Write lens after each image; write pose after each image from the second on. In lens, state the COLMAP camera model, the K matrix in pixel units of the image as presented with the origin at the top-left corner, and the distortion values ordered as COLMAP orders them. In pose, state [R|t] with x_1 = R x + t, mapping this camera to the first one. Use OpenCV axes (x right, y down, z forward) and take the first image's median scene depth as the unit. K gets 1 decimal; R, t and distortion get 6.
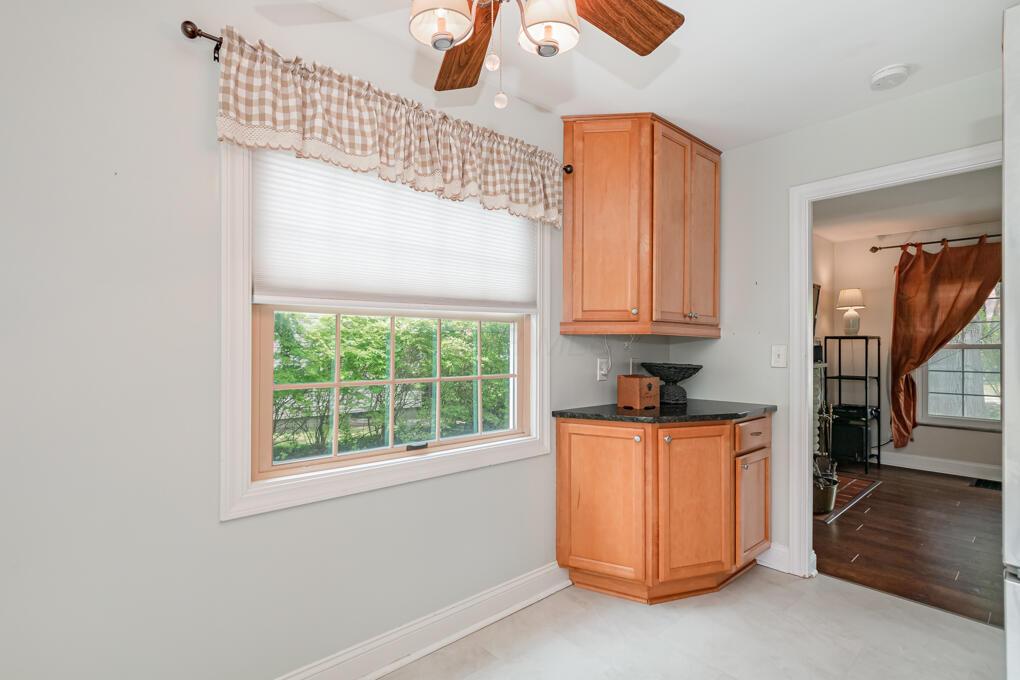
lens RADIAL K [[477.6, 0, 492.6], [0, 477.6, 345.2], [0, 0, 1]] dist [-0.002160, -0.000088]
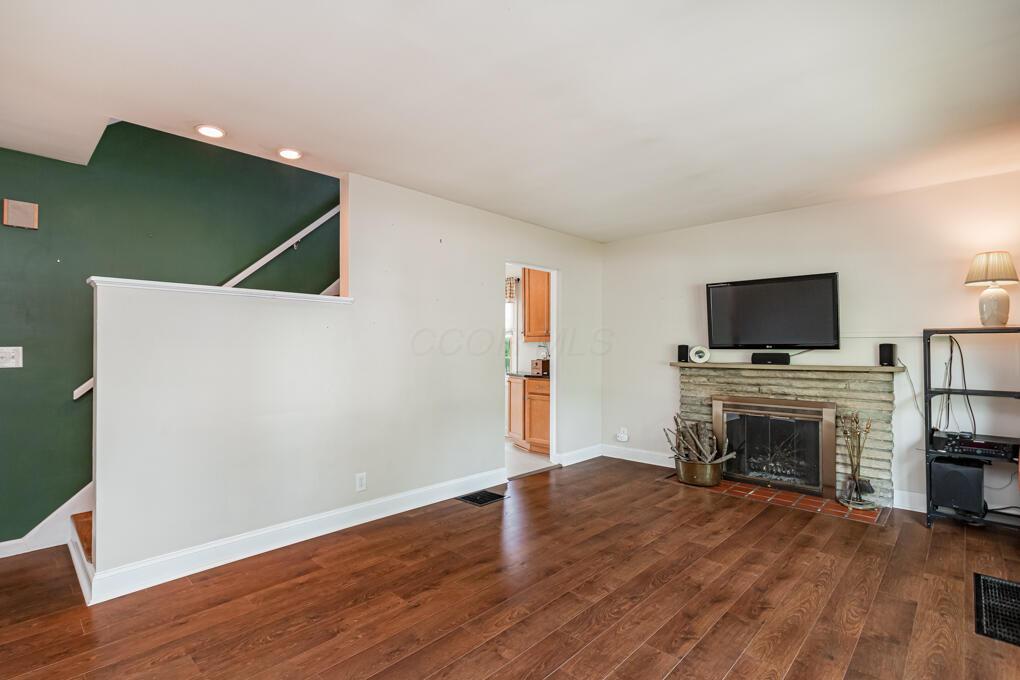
lens RADIAL K [[477.6, 0, 492.6], [0, 477.6, 345.2], [0, 0, 1]] dist [-0.002160, -0.000088]
pose [[0.104082, -0.008011, -0.994536, 1.323393], [0.002793, 0.999966, -0.007762, 0.005326], [0.994565, -0.001970, 0.104101, 0.288708]]
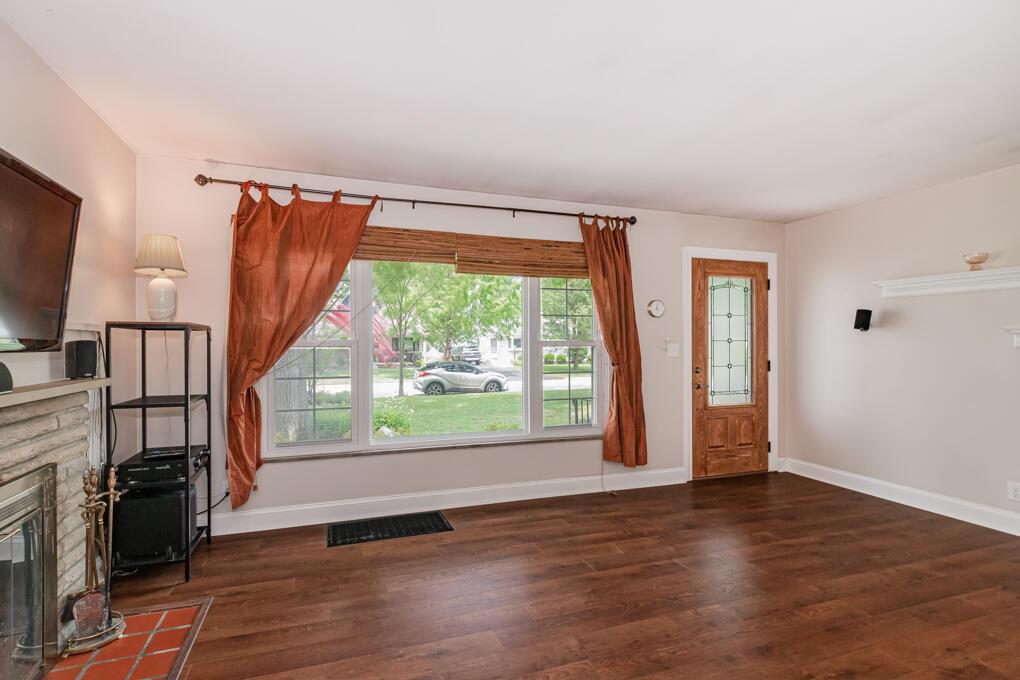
lens RADIAL K [[477.6, 0, 492.6], [0, 477.6, 345.2], [0, 0, 1]] dist [-0.002160, -0.000088]
pose [[0.356704, -0.004311, 0.934208, 0.391170], [-0.002633, 0.999981, 0.005620, 0.000665], [-0.934214, -0.004464, 0.356685, 0.469831]]
